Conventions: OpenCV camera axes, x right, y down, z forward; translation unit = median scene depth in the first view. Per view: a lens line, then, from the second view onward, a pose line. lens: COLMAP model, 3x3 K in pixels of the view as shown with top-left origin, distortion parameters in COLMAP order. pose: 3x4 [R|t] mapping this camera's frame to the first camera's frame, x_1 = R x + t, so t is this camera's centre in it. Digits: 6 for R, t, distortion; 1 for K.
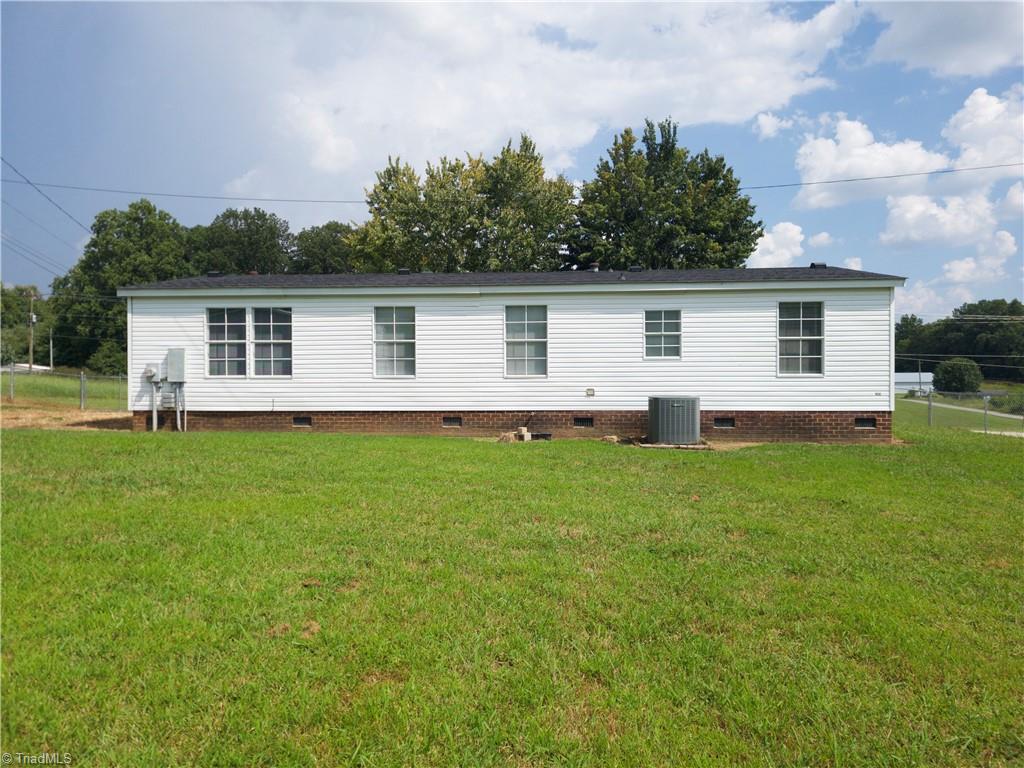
lens RADIAL K [[669.8, 0, 512.0], [0, 669.8, 384.0], [0, 0, 1]] dist [-0.000465, -0.017703]
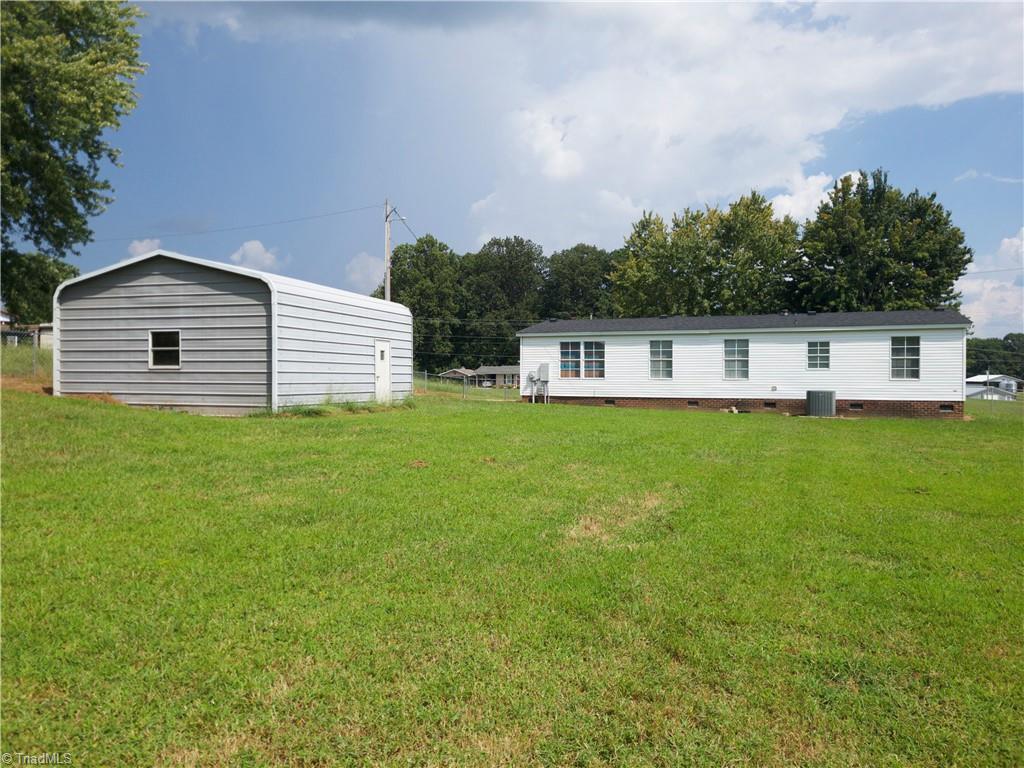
lens RADIAL K [[669.8, 0, 512.0], [0, 669.8, 384.0], [0, 0, 1]] dist [-0.000465, -0.017703]
pose [[0.939916, 0.009889, -0.341262, 0.026068], [-0.014285, 0.999844, -0.010370, 0.010878], [0.341106, 0.014621, 0.939911, -0.336492]]
